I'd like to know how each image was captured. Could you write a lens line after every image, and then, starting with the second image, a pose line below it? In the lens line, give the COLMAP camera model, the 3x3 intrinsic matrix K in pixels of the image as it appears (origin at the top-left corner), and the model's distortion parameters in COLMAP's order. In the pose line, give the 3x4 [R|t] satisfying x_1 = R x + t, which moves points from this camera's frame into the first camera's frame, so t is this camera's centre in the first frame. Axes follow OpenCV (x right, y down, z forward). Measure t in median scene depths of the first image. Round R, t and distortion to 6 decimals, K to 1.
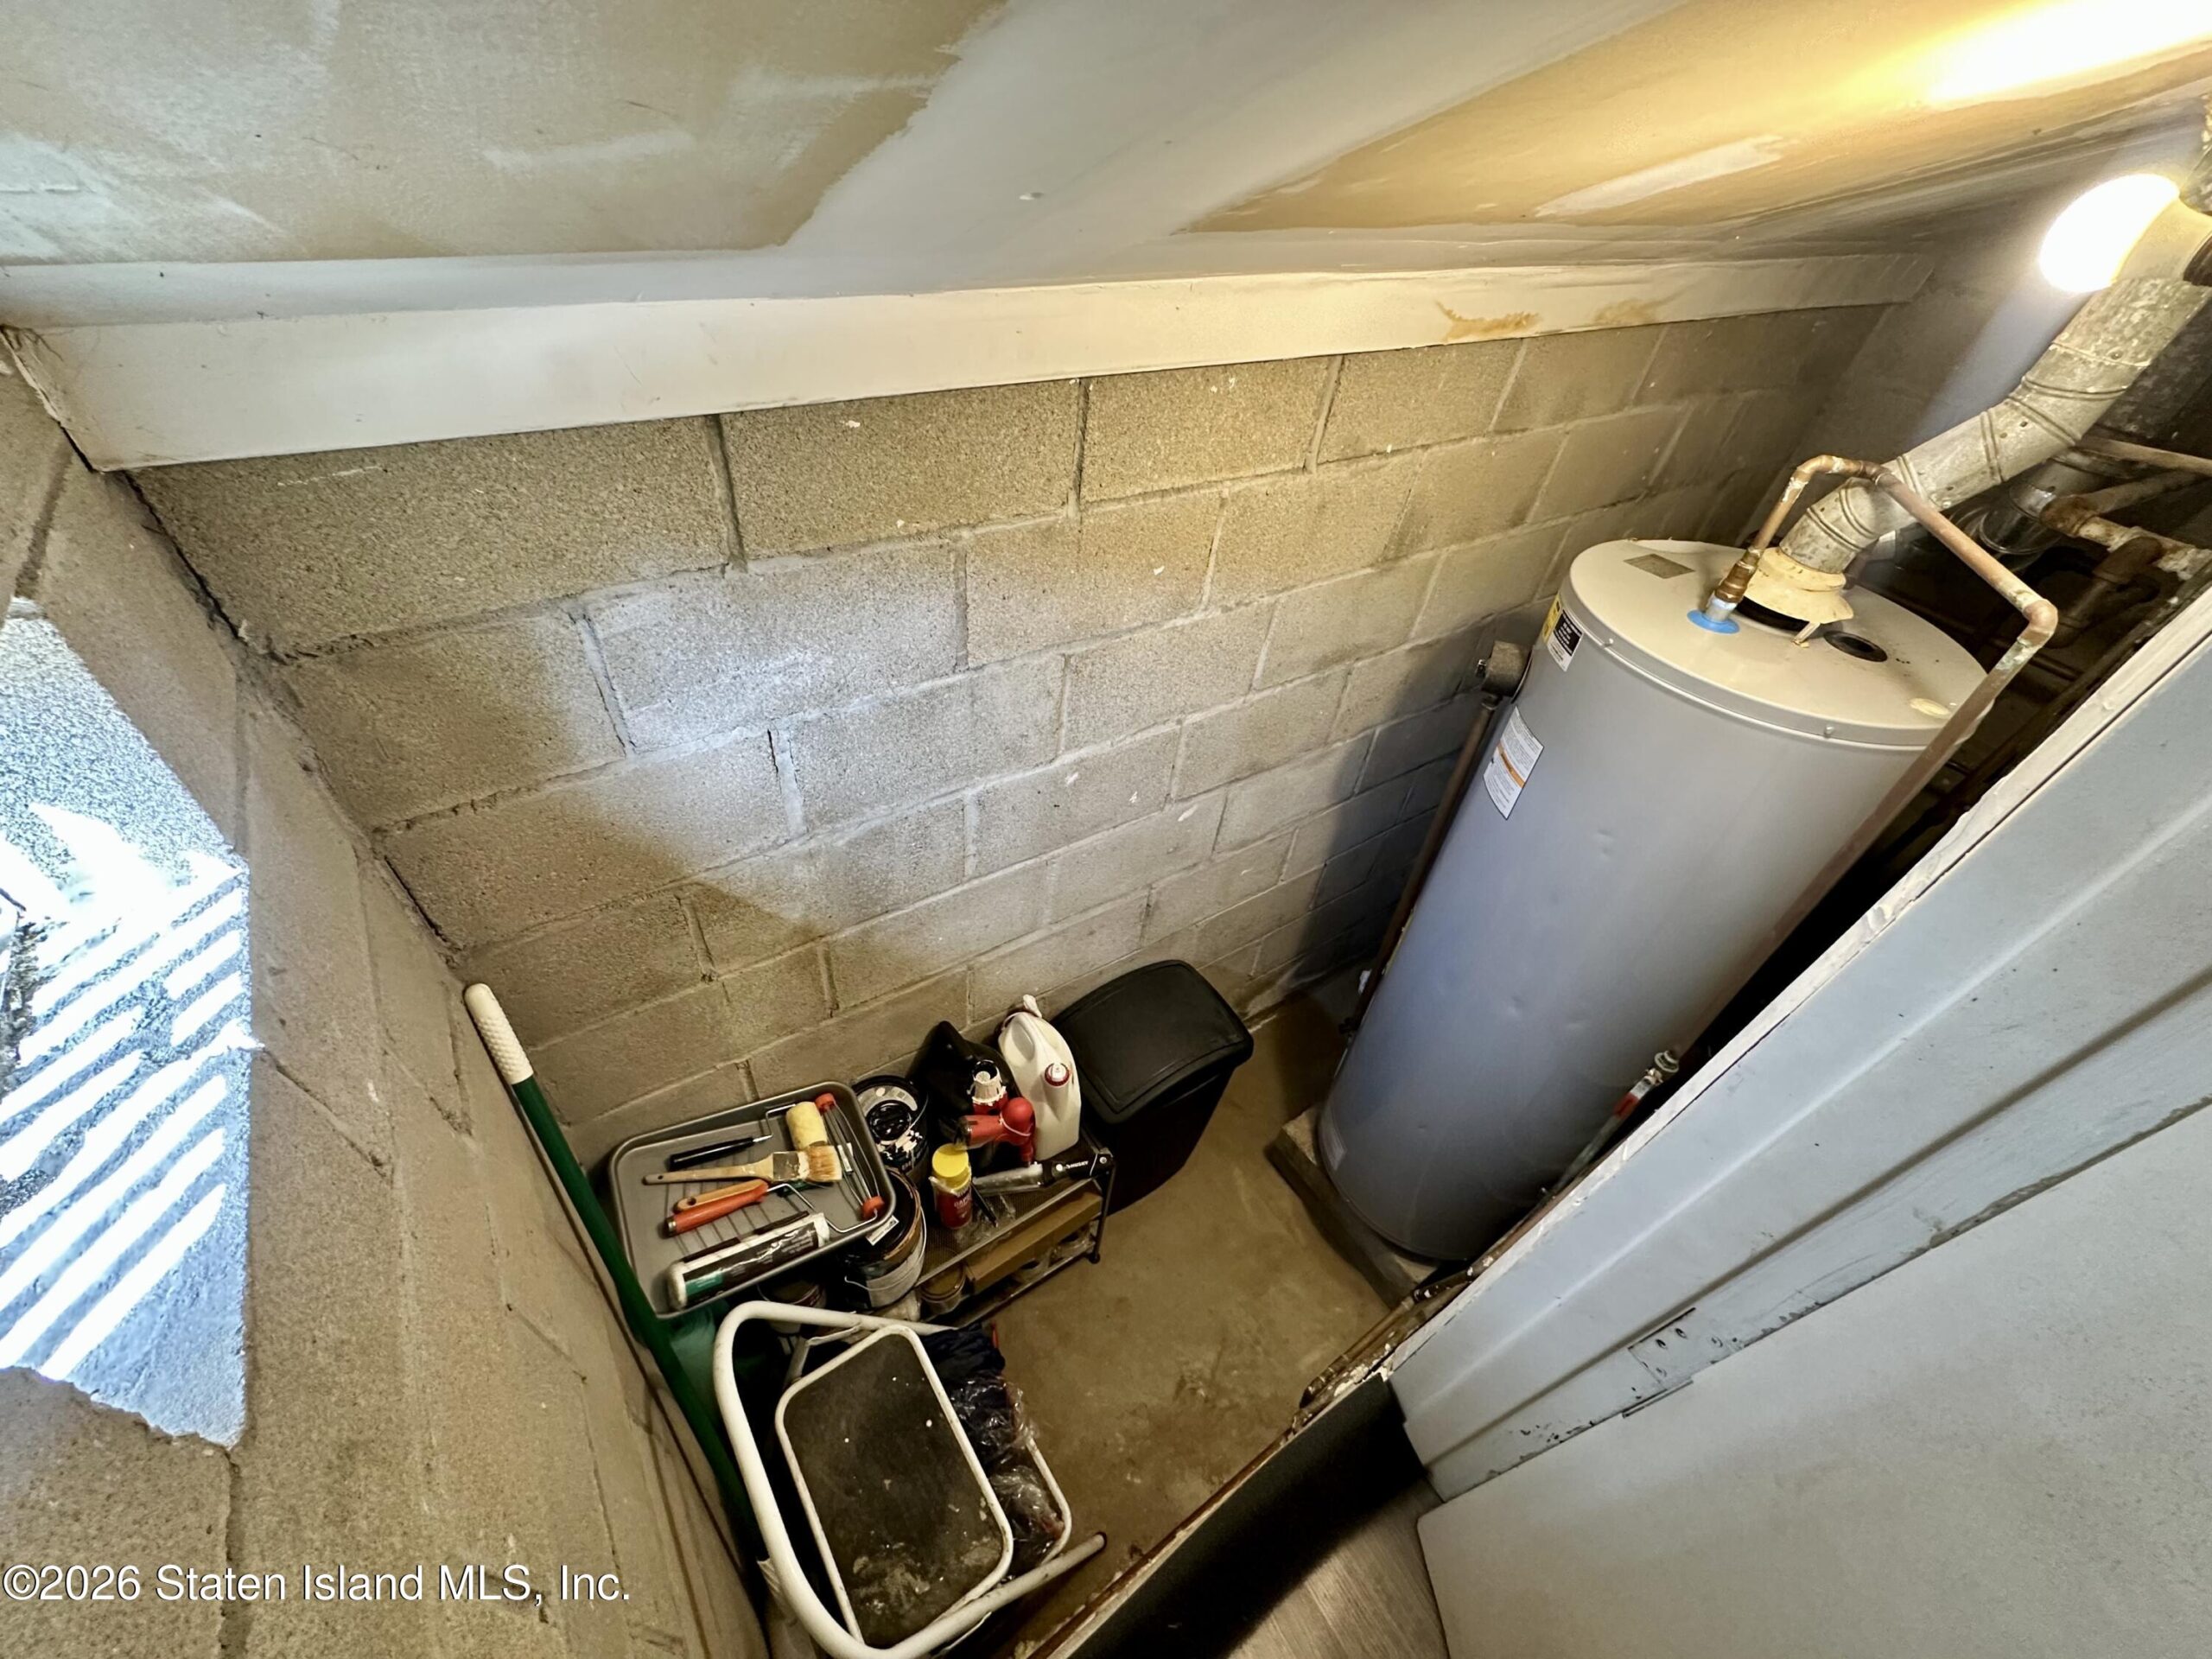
lens RADIAL K [[877.0, 0, 1108.6], [0, 877.0, 832.4], [0, 0, 1]] dist [-0.012265, 0.000819]
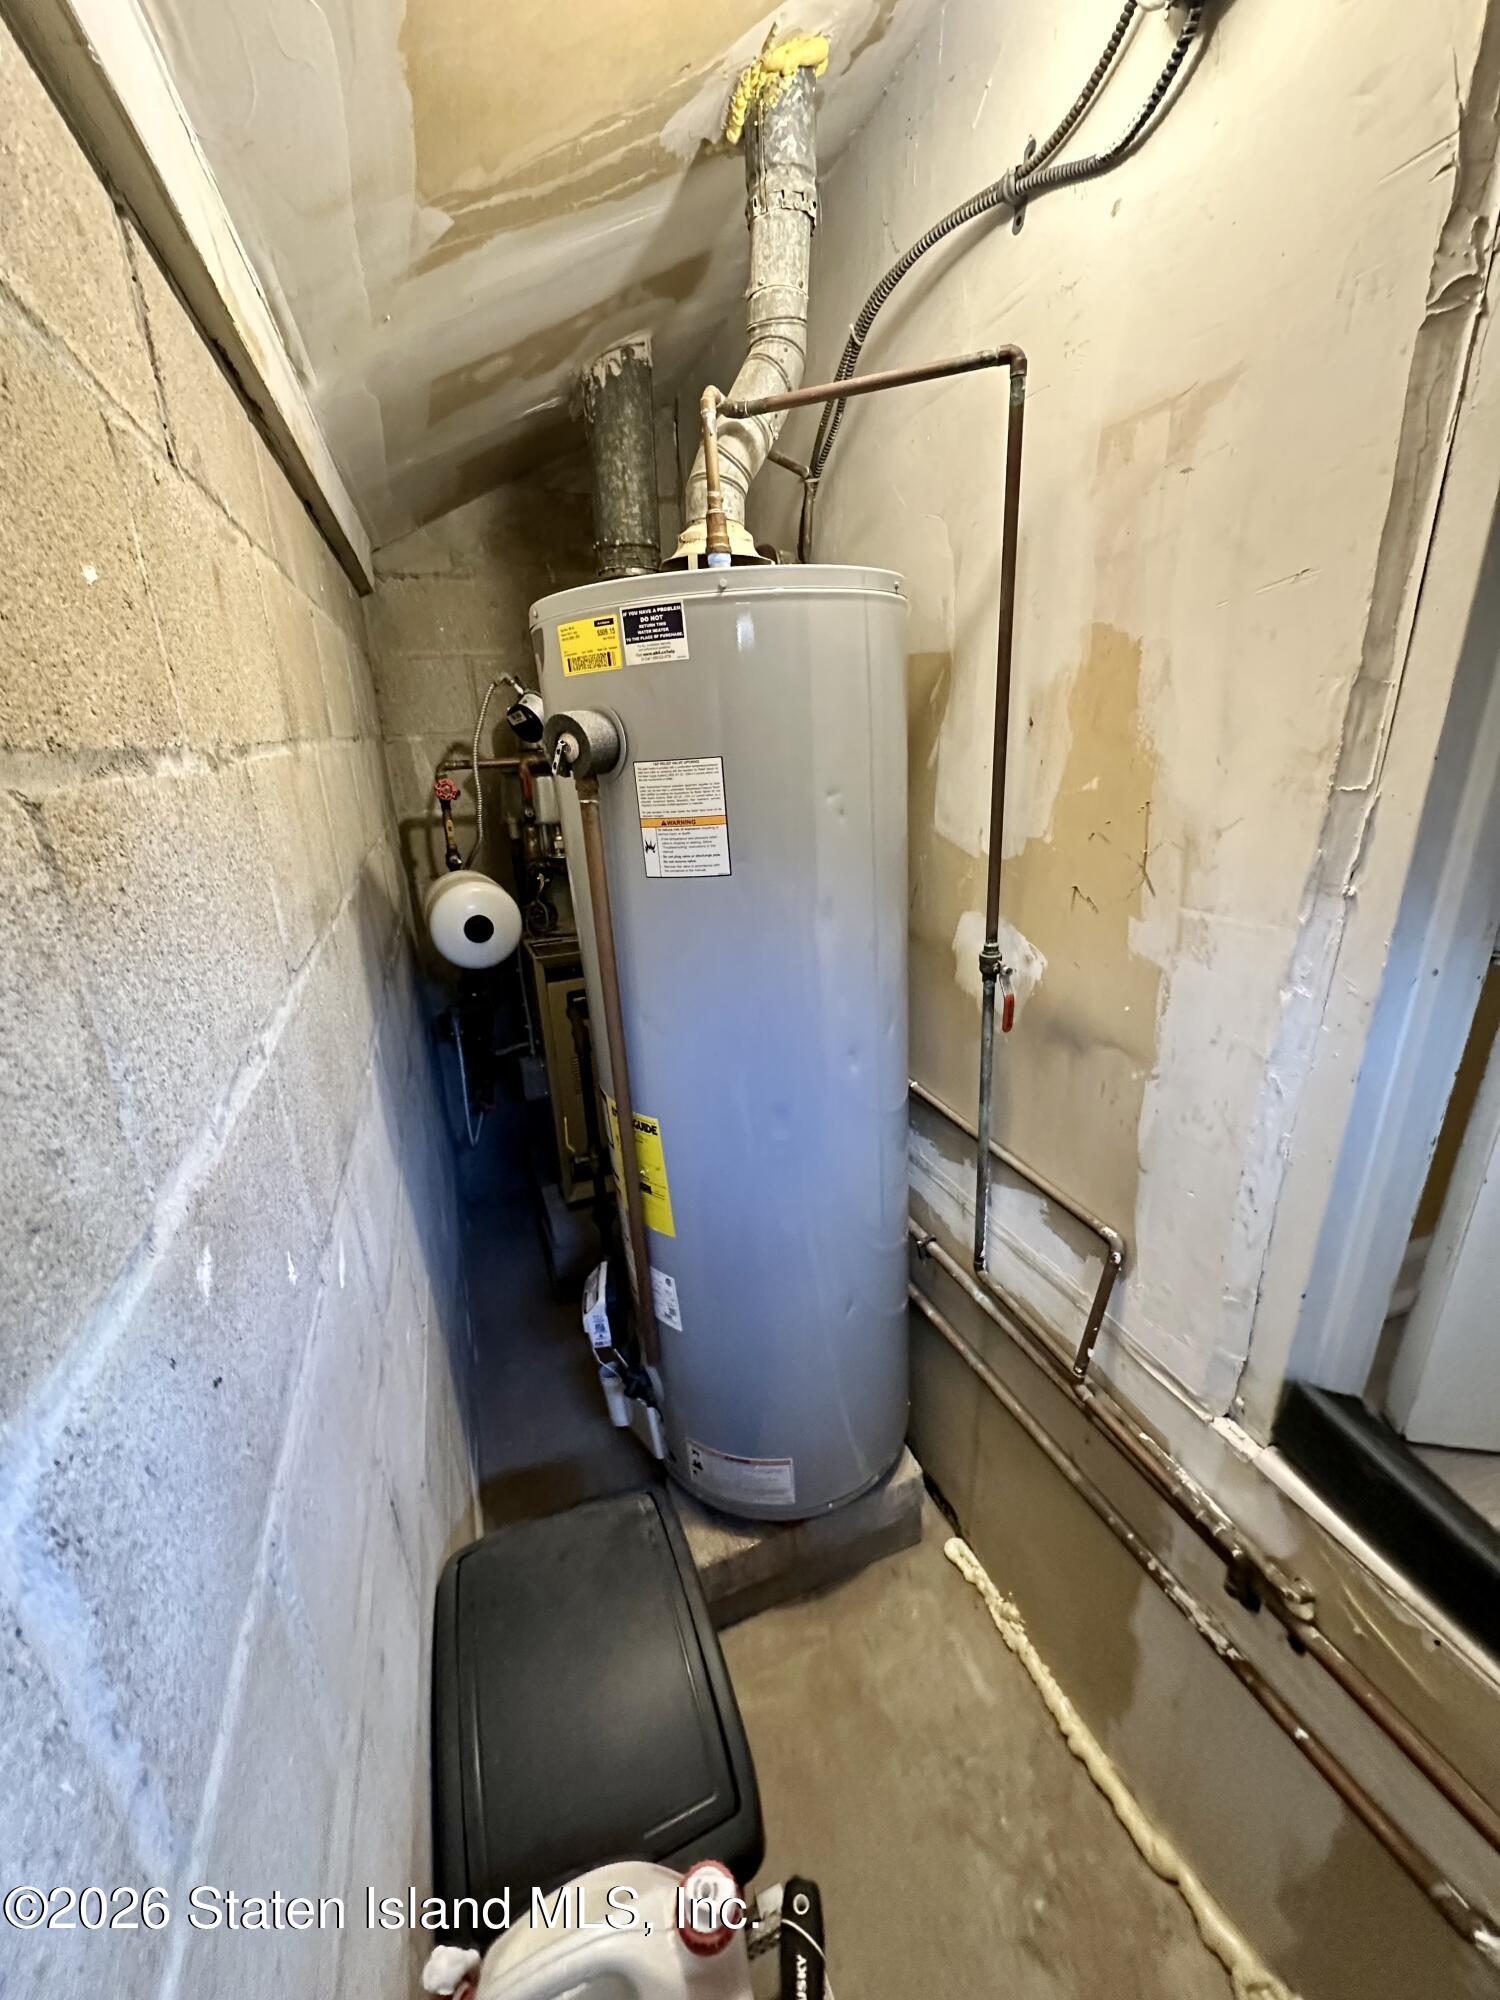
lens RADIAL K [[793.0, 0, 753.1], [0, 793.0, 998.8], [0, 0, 1]] dist [-0.012265, 0.000819]
pose [[0.224149, -0.428282, 0.875404, -0.211863], [0.717646, 0.680269, 0.149060, -0.029419], [-0.659349, 0.594818, 0.459837, 0.692472]]
